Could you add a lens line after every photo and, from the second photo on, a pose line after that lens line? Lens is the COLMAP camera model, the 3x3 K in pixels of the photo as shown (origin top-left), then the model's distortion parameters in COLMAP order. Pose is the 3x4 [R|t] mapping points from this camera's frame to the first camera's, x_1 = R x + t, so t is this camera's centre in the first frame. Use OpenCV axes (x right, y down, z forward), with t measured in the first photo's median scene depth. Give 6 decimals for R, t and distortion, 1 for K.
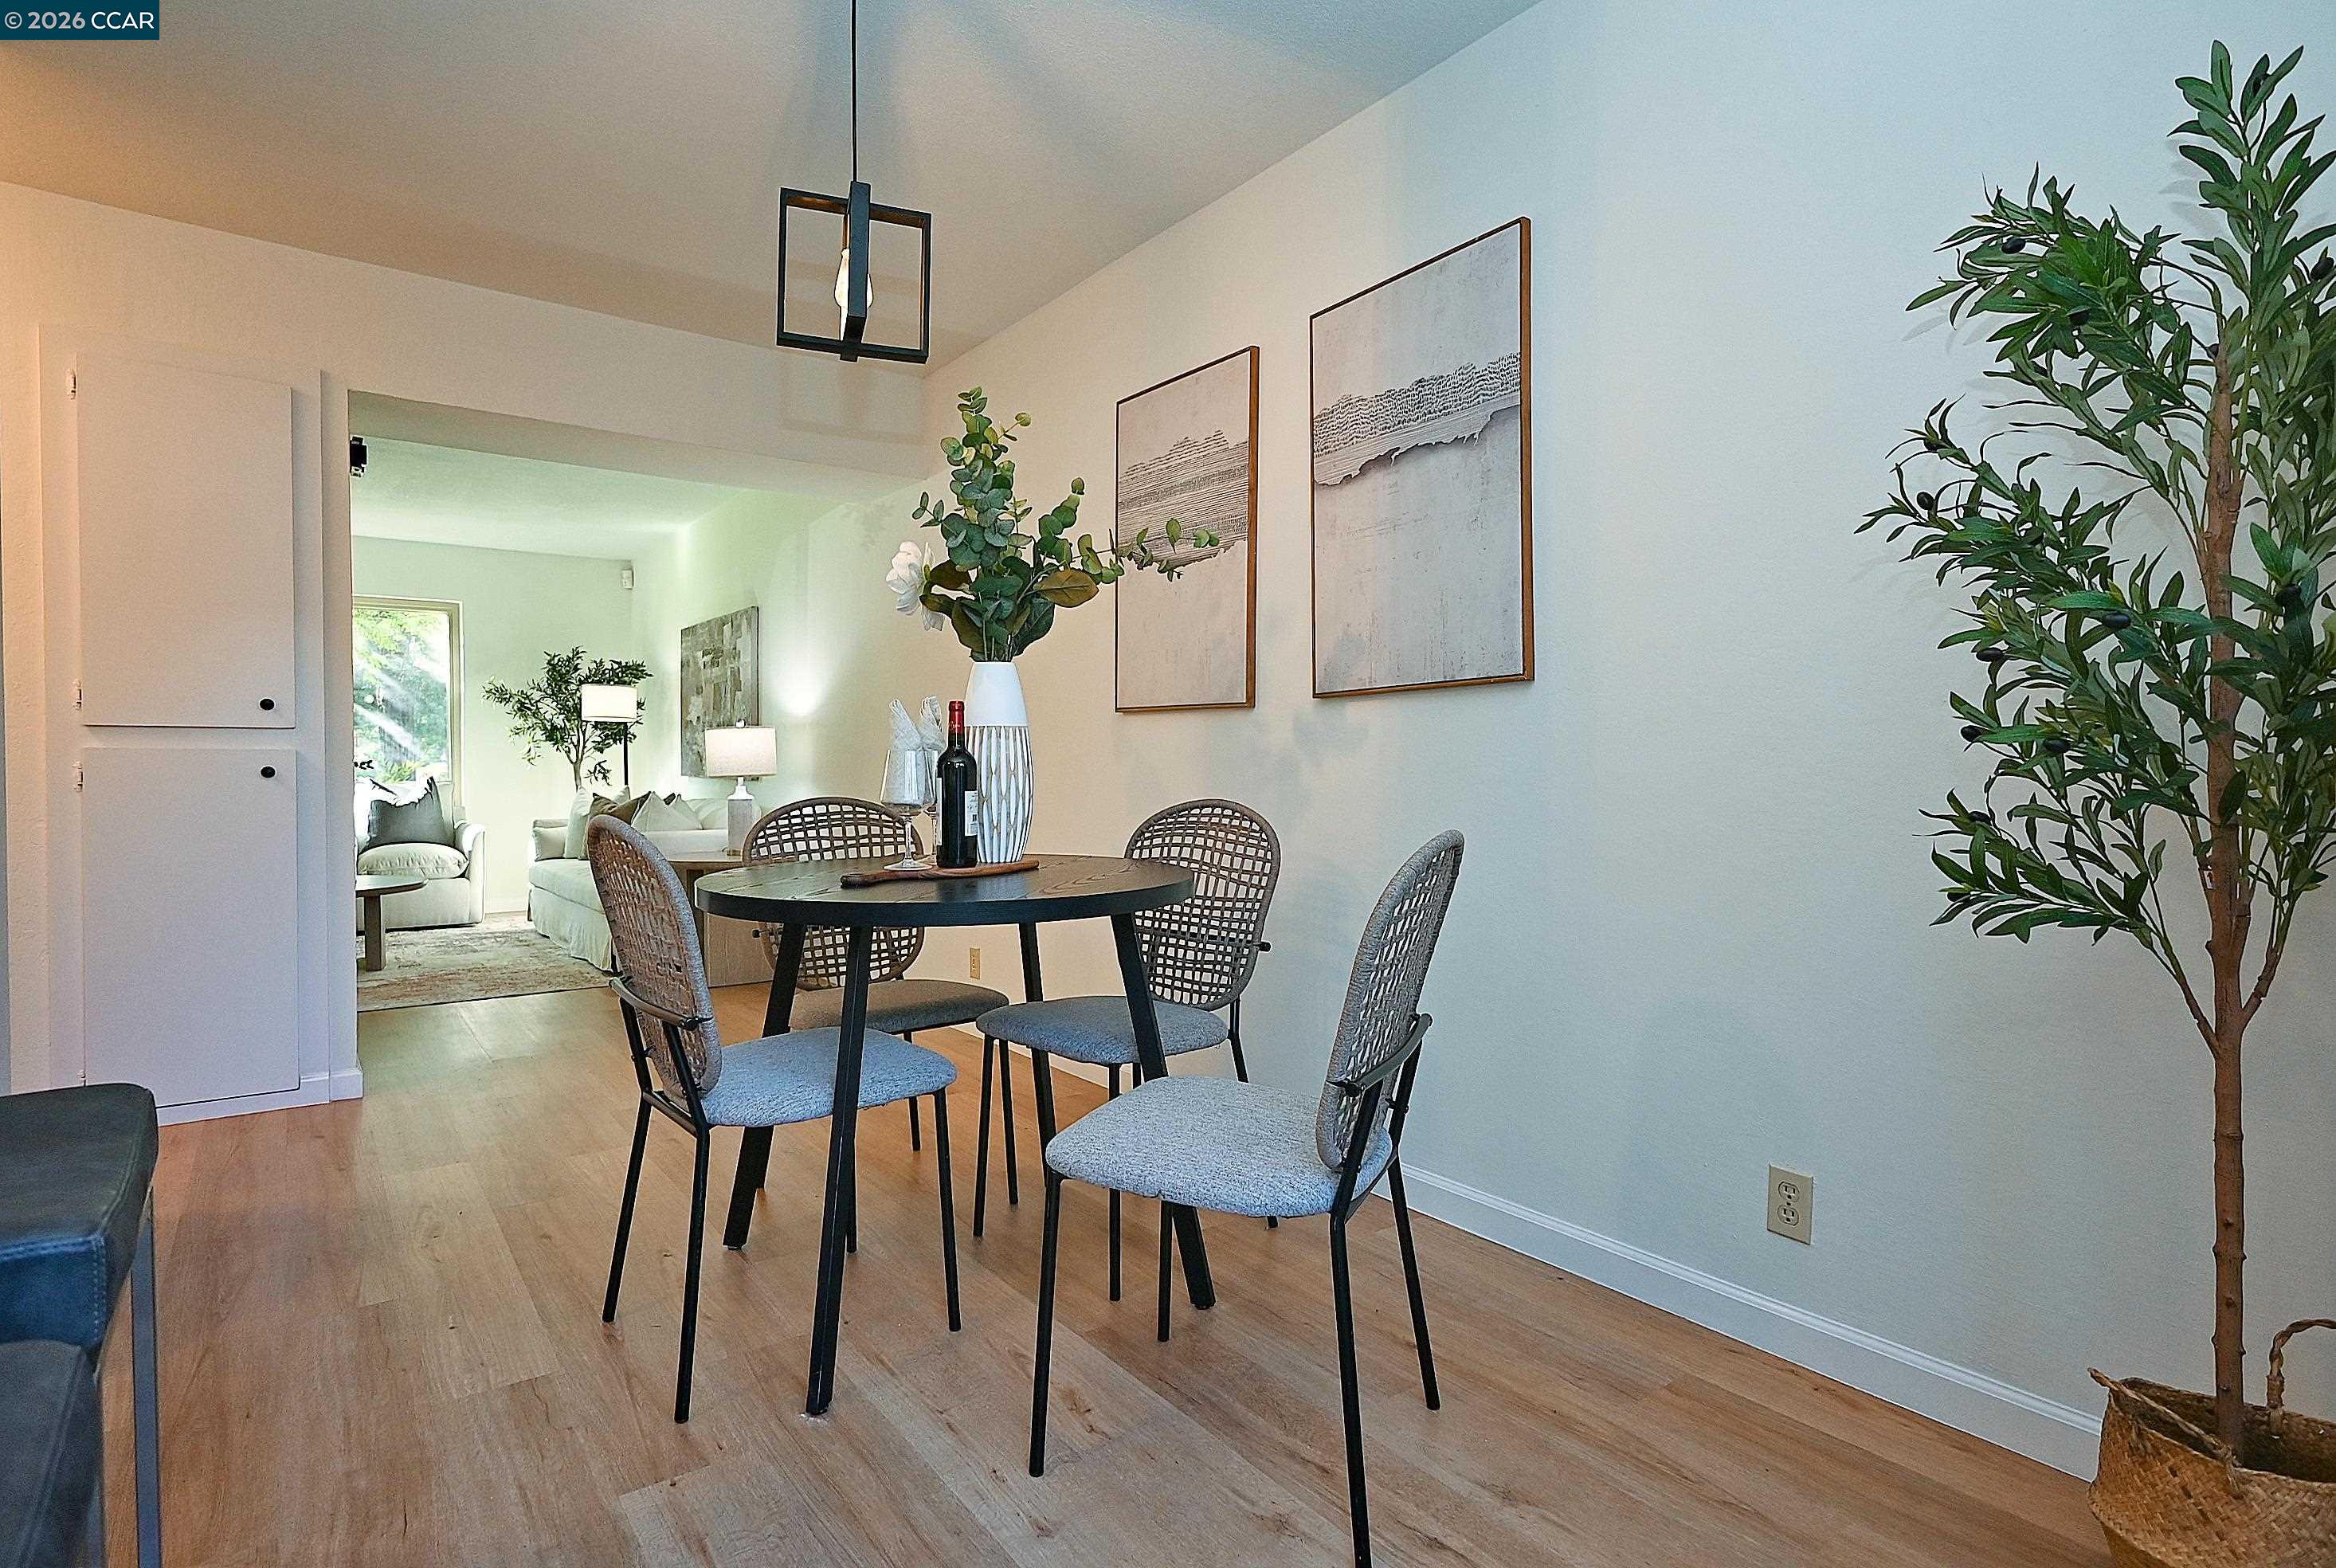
lens RADIAL K [[1157.6, 0, 1169.8], [0, 1157.6, 782.6], [0, 0, 1]] dist [-0.004356, 0.001294]
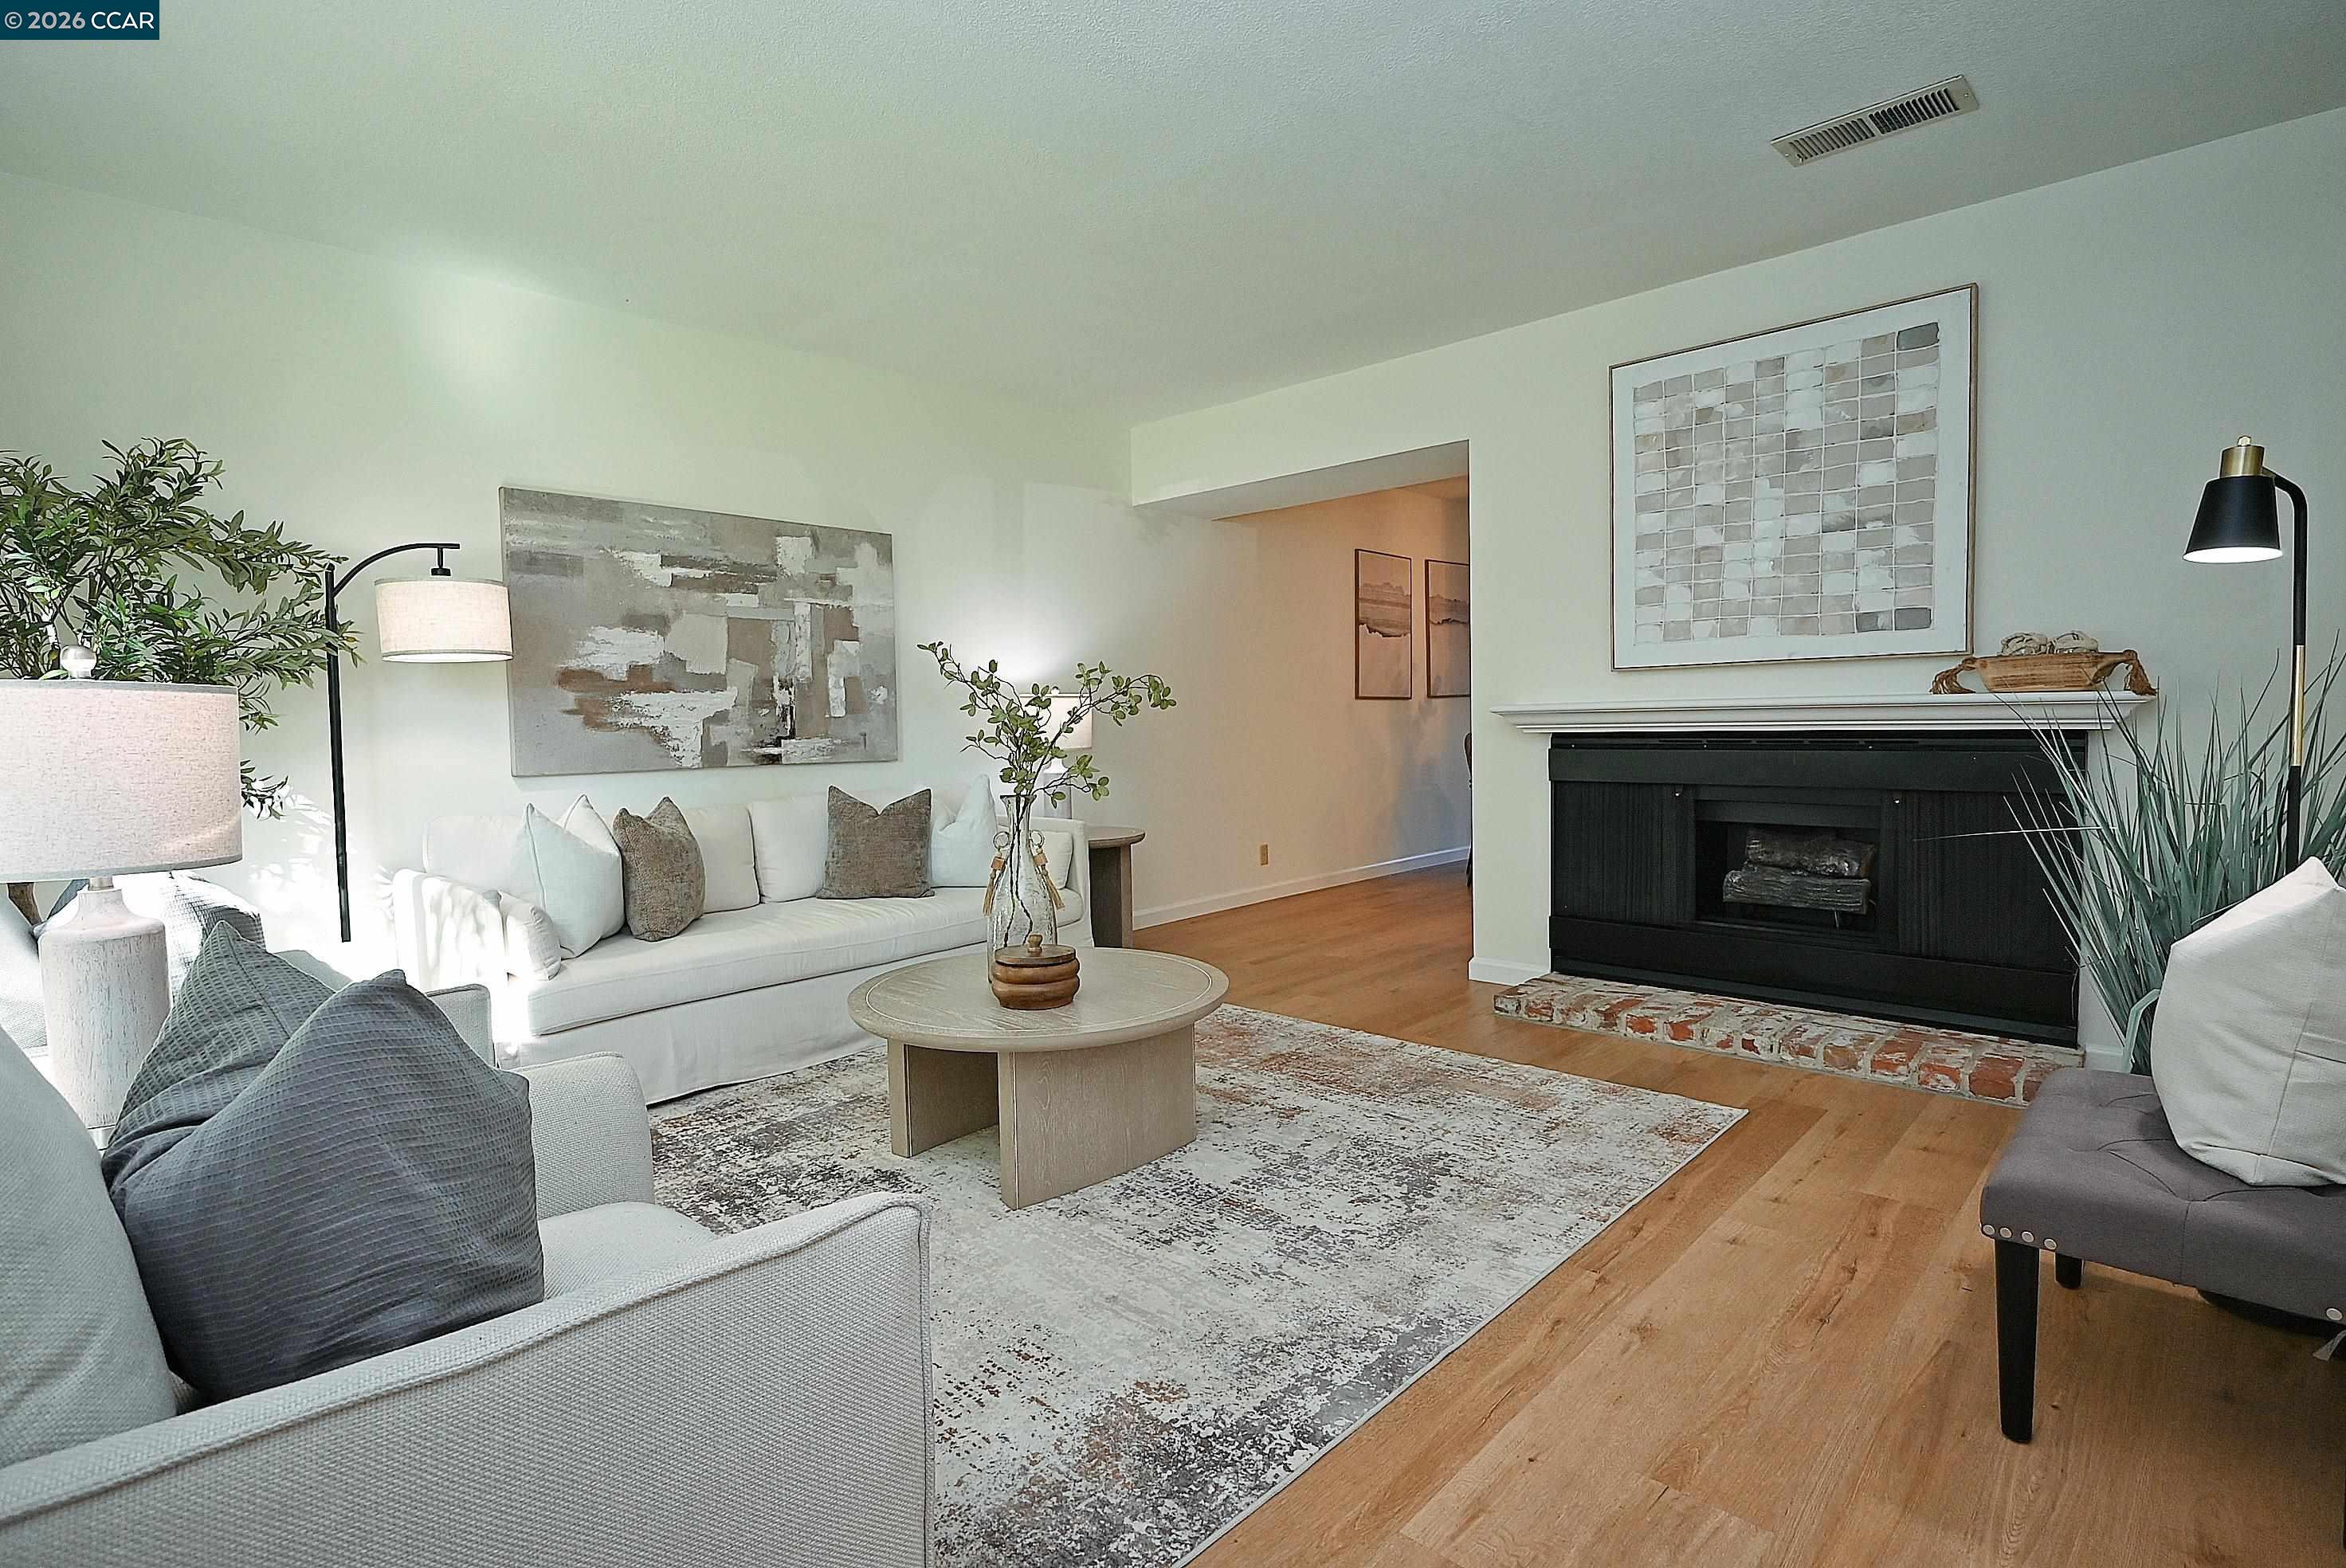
lens RADIAL K [[1162.5, 0, 1174.8], [0, 1162.5, 782.6], [0, 0, 1]] dist [-0.004356, 0.001294]
pose [[-0.168648, -0.050111, 0.984402, -1.000198], [0.040560, 0.997508, 0.057727, -0.021485], [-0.984841, 0.049663, -0.166195, 0.819327]]
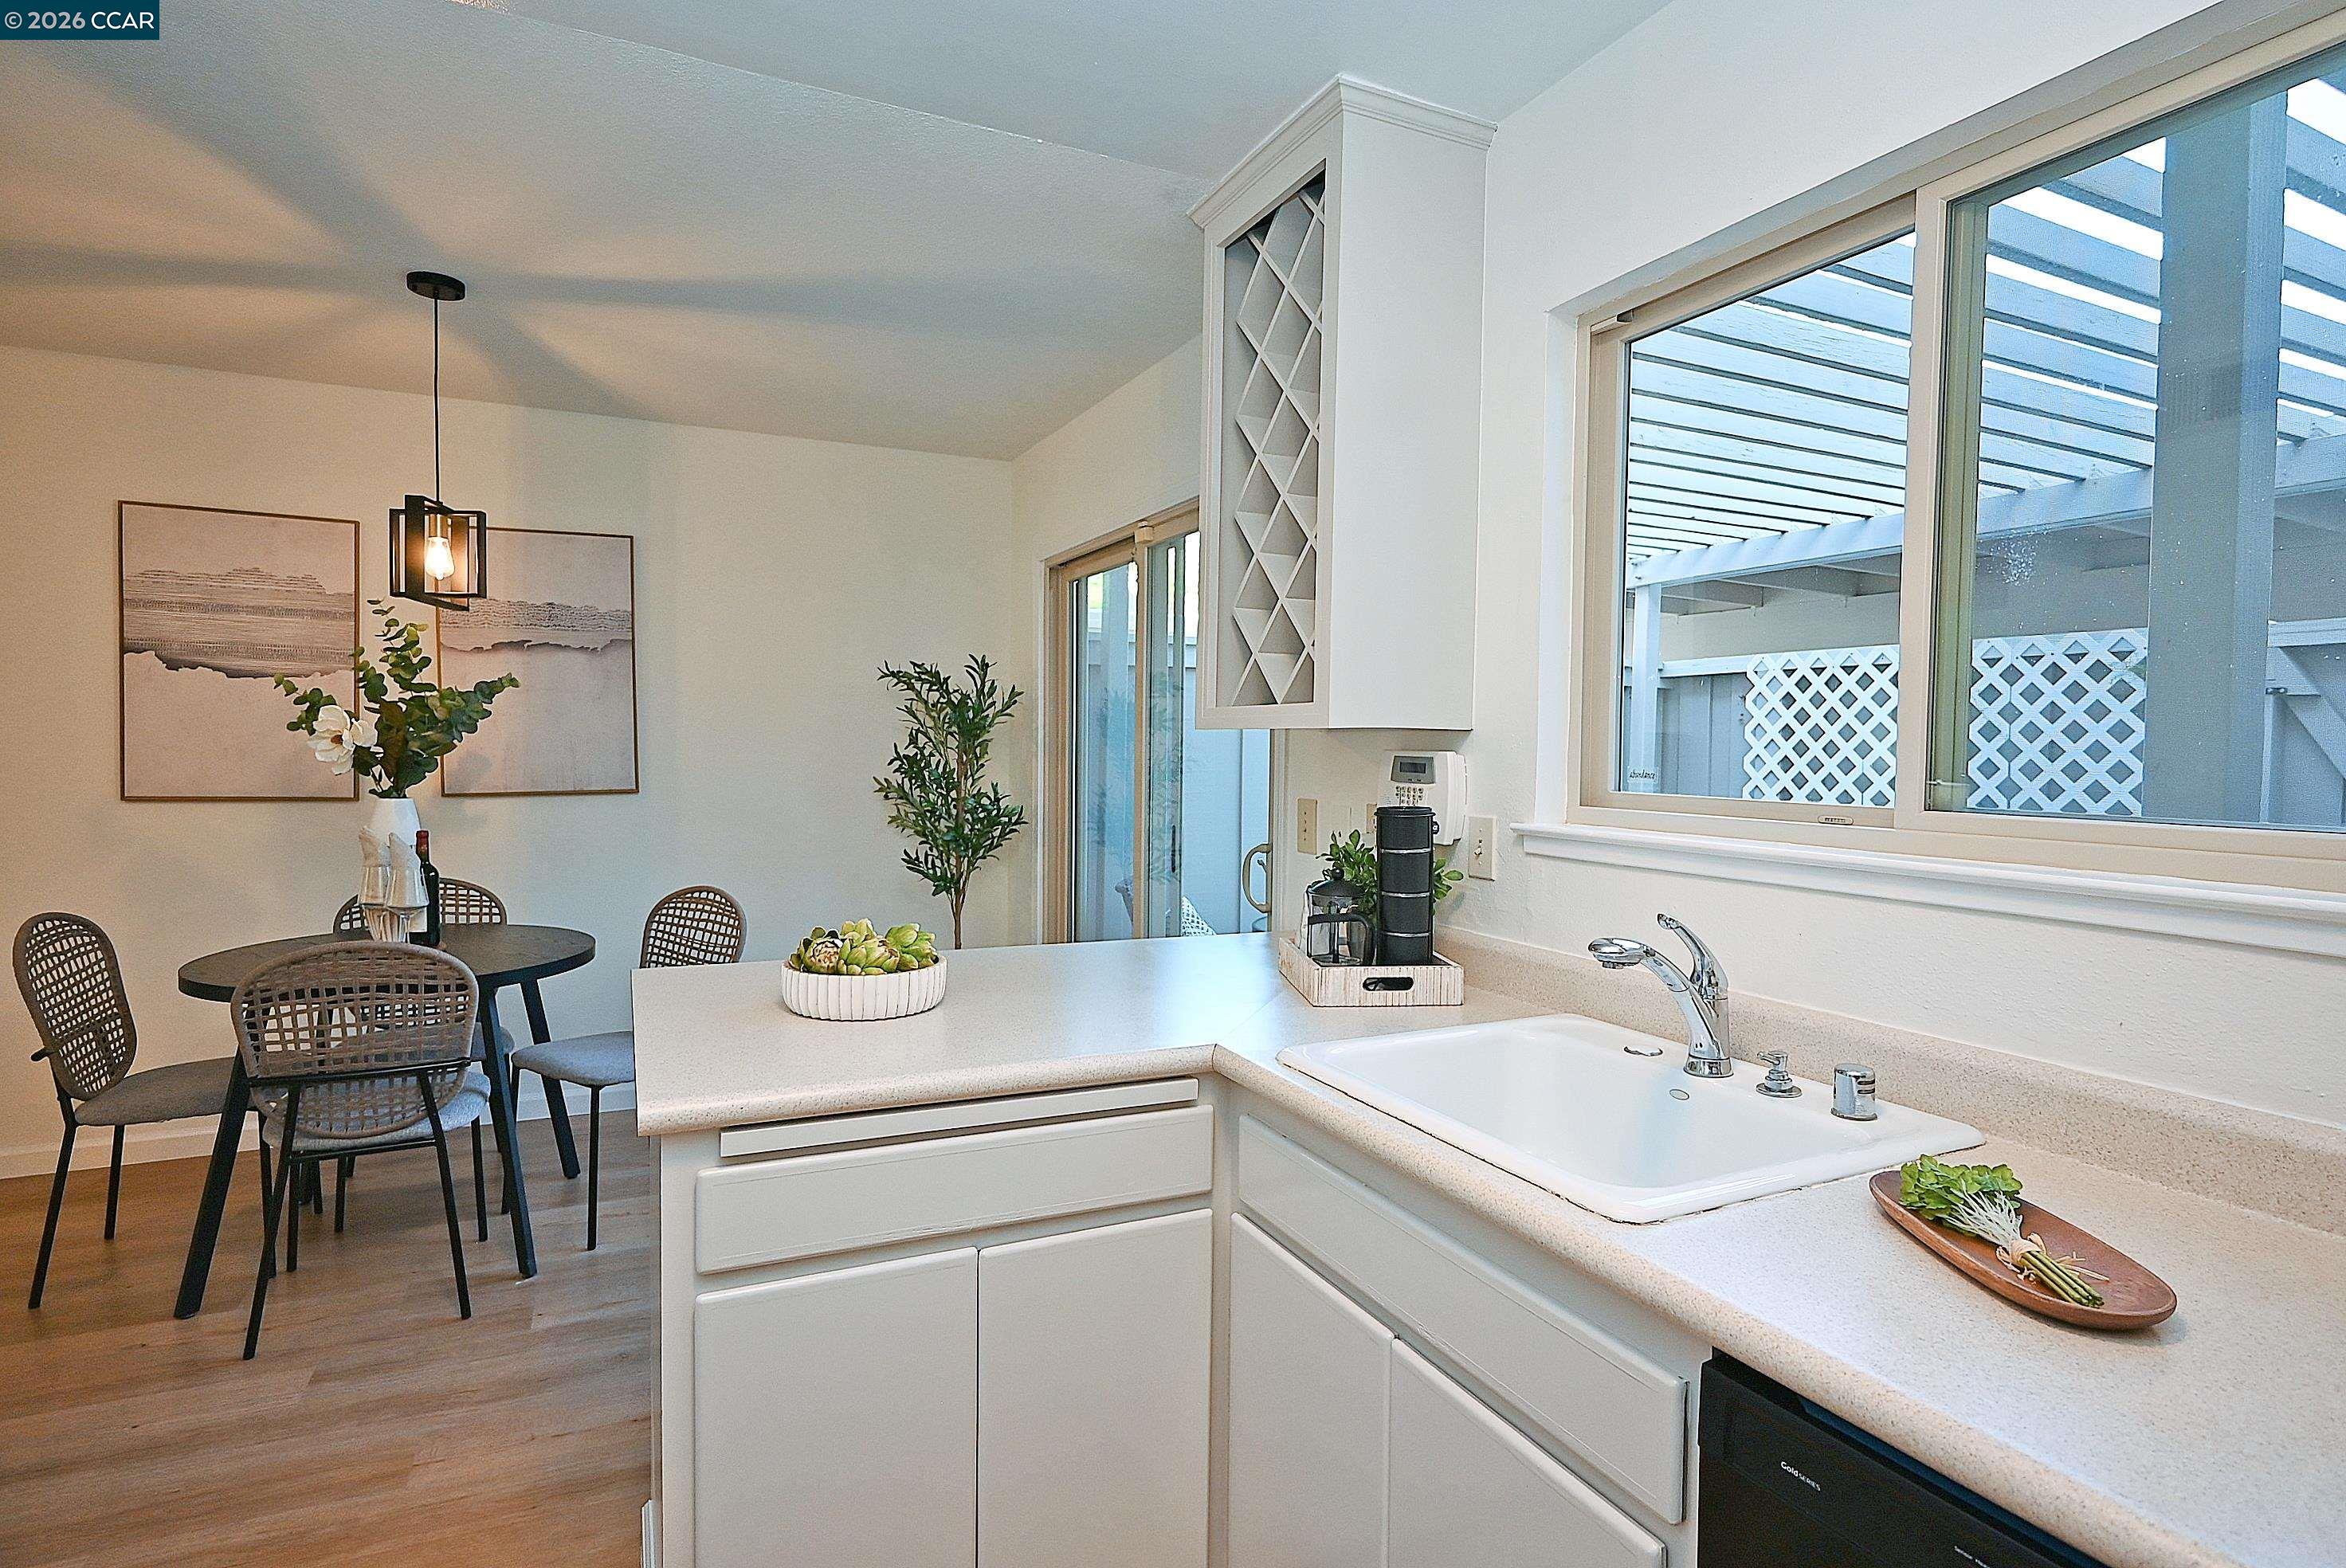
lens RADIAL K [[1162.5, 0, 1174.8], [0, 1162.5, 782.6], [0, 0, 1]] dist [-0.004356, 0.001294]
pose [[0.200444, -0.025207, 0.979381, -0.423347], [0.005998, 0.999682, 0.024502, -0.047117], [-0.979687, 0.000963, 0.200531, -0.061452]]
